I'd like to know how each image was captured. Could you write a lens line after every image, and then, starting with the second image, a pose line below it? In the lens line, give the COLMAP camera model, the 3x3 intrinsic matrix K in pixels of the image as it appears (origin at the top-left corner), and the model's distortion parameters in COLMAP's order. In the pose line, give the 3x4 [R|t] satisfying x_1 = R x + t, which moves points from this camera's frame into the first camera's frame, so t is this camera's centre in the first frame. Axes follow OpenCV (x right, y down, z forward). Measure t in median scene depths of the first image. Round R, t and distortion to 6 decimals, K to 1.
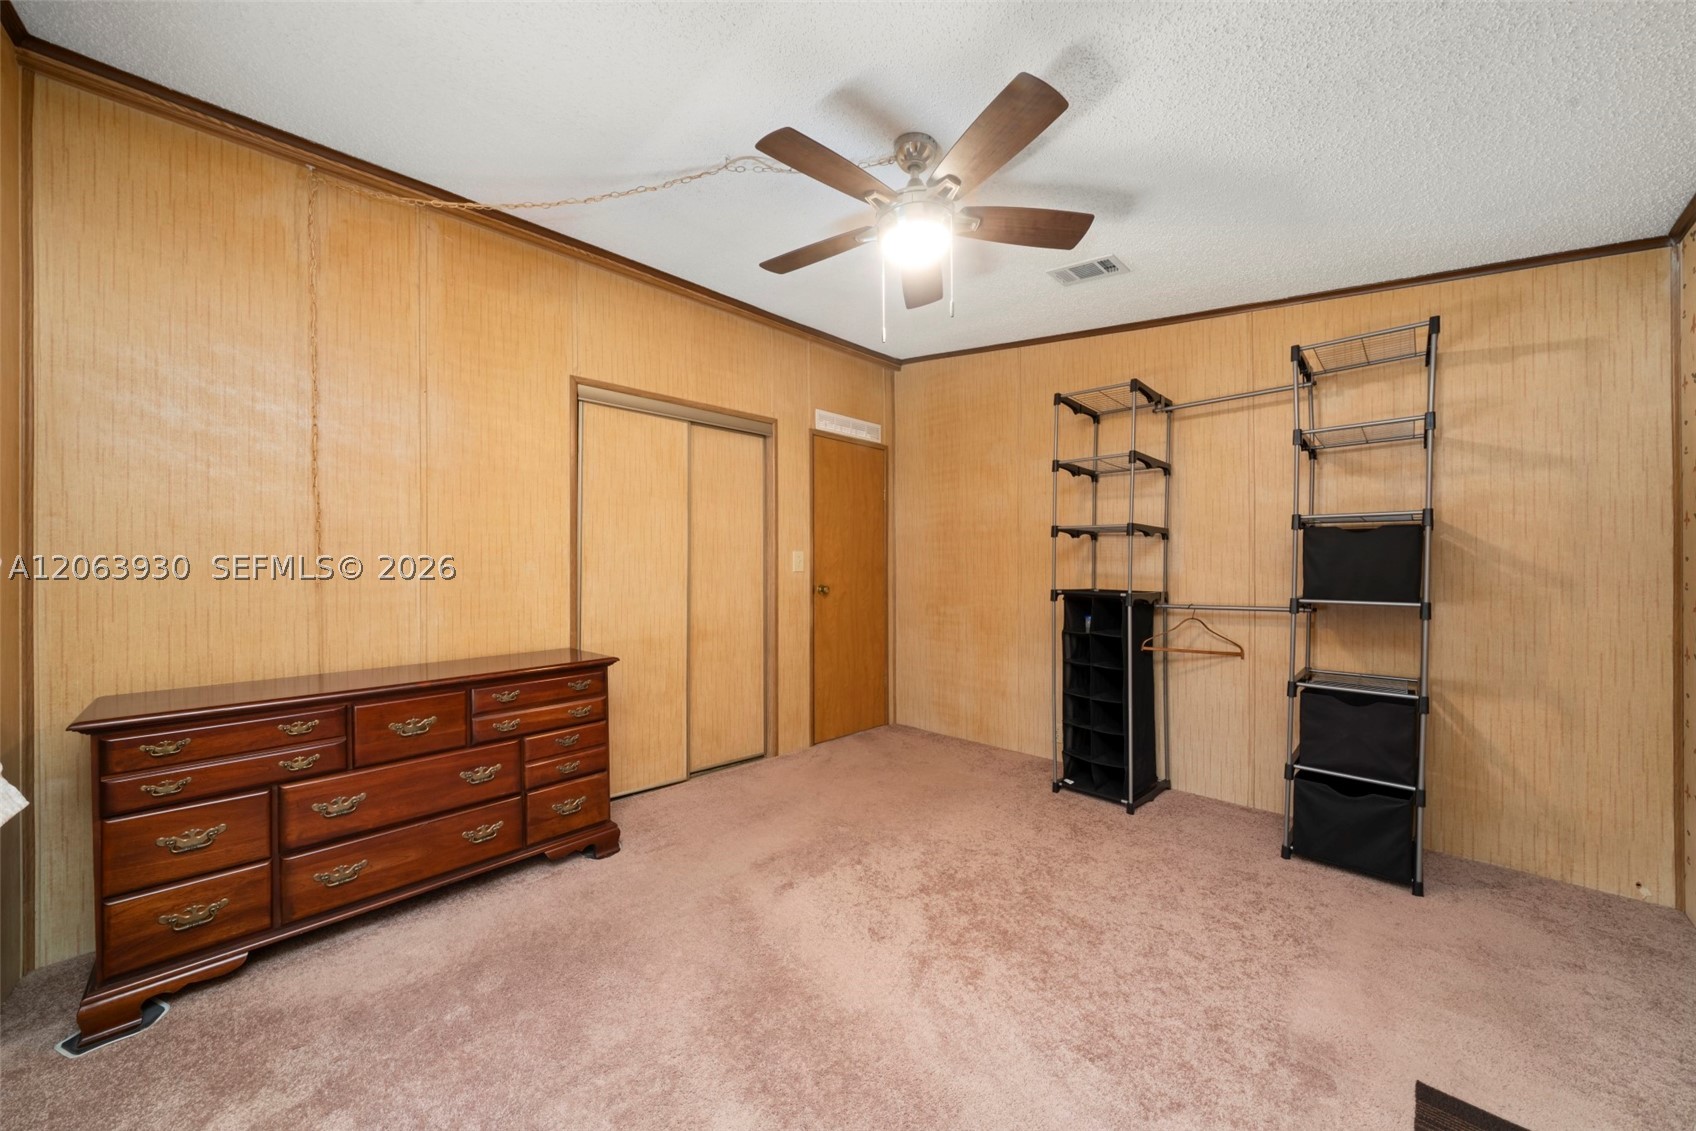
lens RADIAL K [[584.9, 0, 851.6], [0, 584.9, 566.9], [0, 0, 1]] dist [-0.007770, 0.000810]
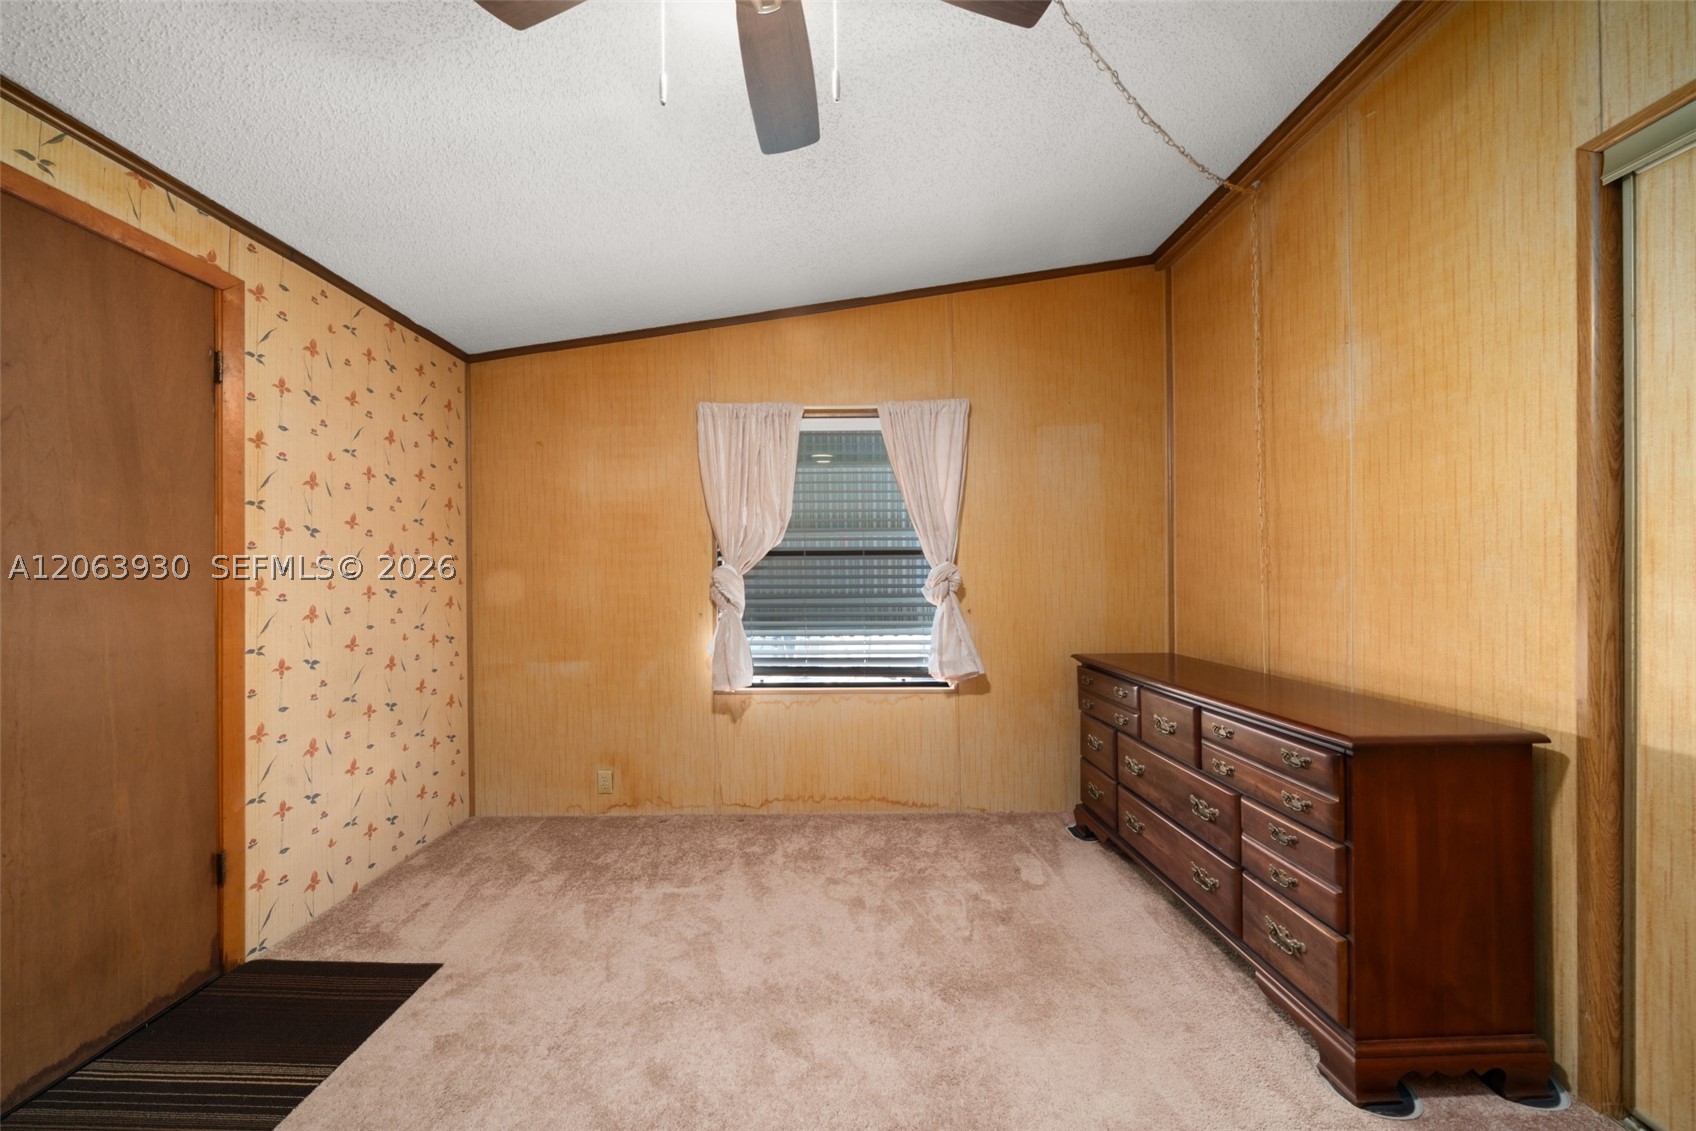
lens RADIAL K [[584.9, 0, 842.6], [0, 584.9, 569.0], [0, 0, 1]] dist [-0.007770, 0.000810]
pose [[-0.721537, 0.003417, -0.692367, 0.267722], [0.003910, 0.999992, 0.000861, -0.000164], [0.692365, -0.002086, -0.721545, 0.988979]]
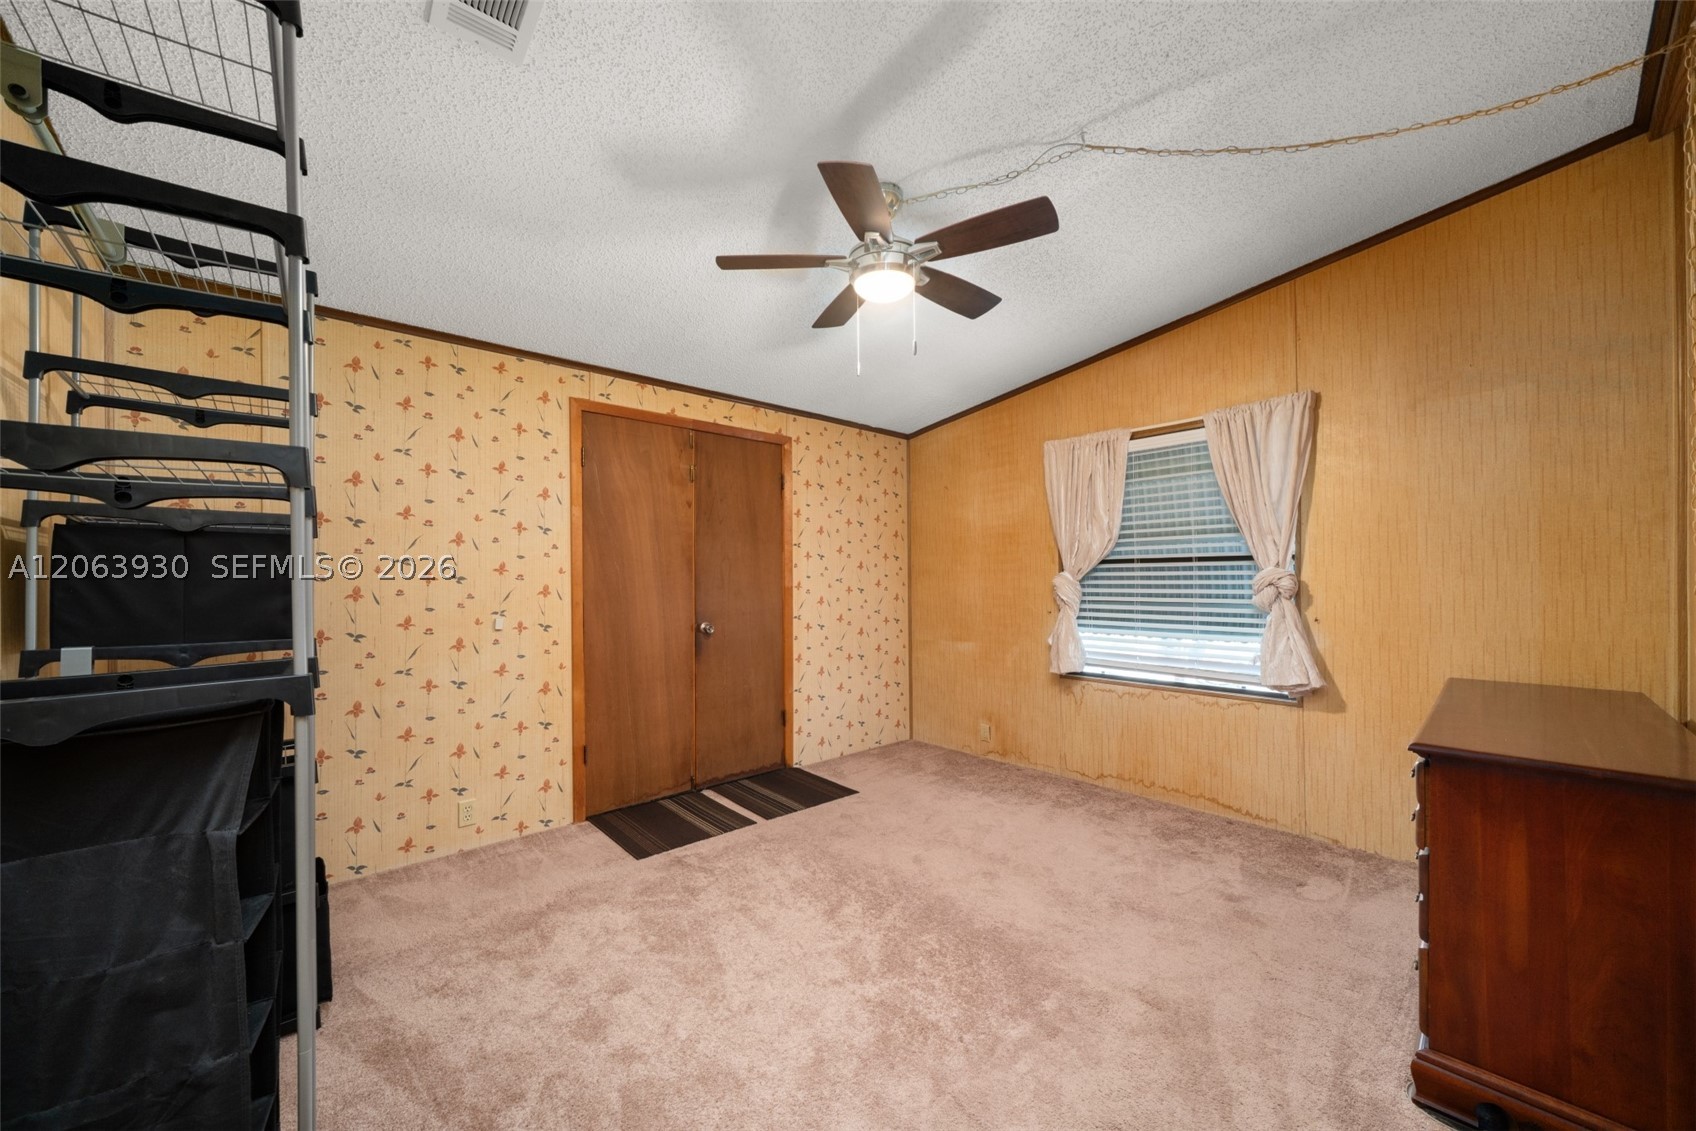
lens RADIAL K [[651.1, 0, 840.3], [0, 651.1, 573.0], [0, 0, 1]] dist [-0.004878, 0.000441]
pose [[-0.995786, 0.010584, 0.091096, 0.046490], [0.010337, 0.999942, -0.003181, -0.005830], [-0.091125, -0.002226, -0.995837, 1.564945]]
